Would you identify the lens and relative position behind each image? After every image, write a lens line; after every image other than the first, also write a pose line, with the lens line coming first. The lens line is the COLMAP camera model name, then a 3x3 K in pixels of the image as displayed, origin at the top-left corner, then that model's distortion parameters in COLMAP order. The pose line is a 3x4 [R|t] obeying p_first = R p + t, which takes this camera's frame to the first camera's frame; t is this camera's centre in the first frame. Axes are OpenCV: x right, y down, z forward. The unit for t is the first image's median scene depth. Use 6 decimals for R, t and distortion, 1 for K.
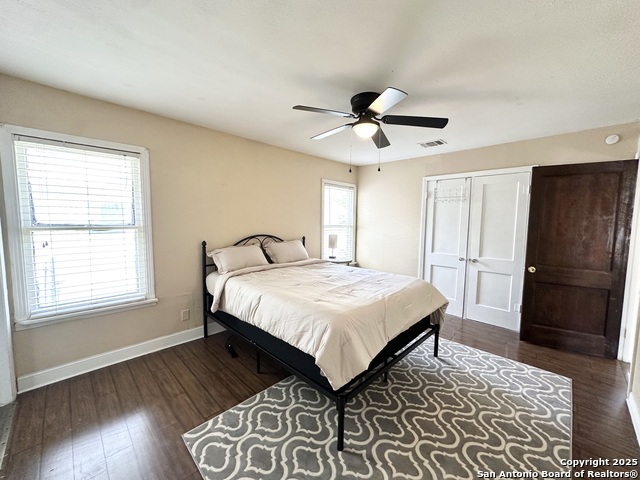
lens RADIAL K [[255.7, 0, 321.1], [0, 255.7, 240.2], [0, 0, 1]] dist [-0.002373, -0.000190]
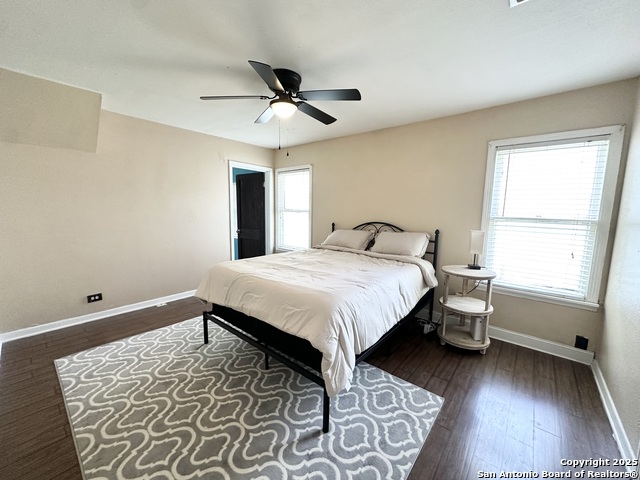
lens RADIAL K [[255.7, 0, 321.1], [0, 255.7, 240.2], [0, 0, 1]] dist [-0.002373, -0.000190]
pose [[0.077812, 0.114874, -0.990328, 1.053325], [-0.096836, 0.989514, 0.107171, -0.050913], [0.992254, 0.087560, 0.088119, 0.959500]]
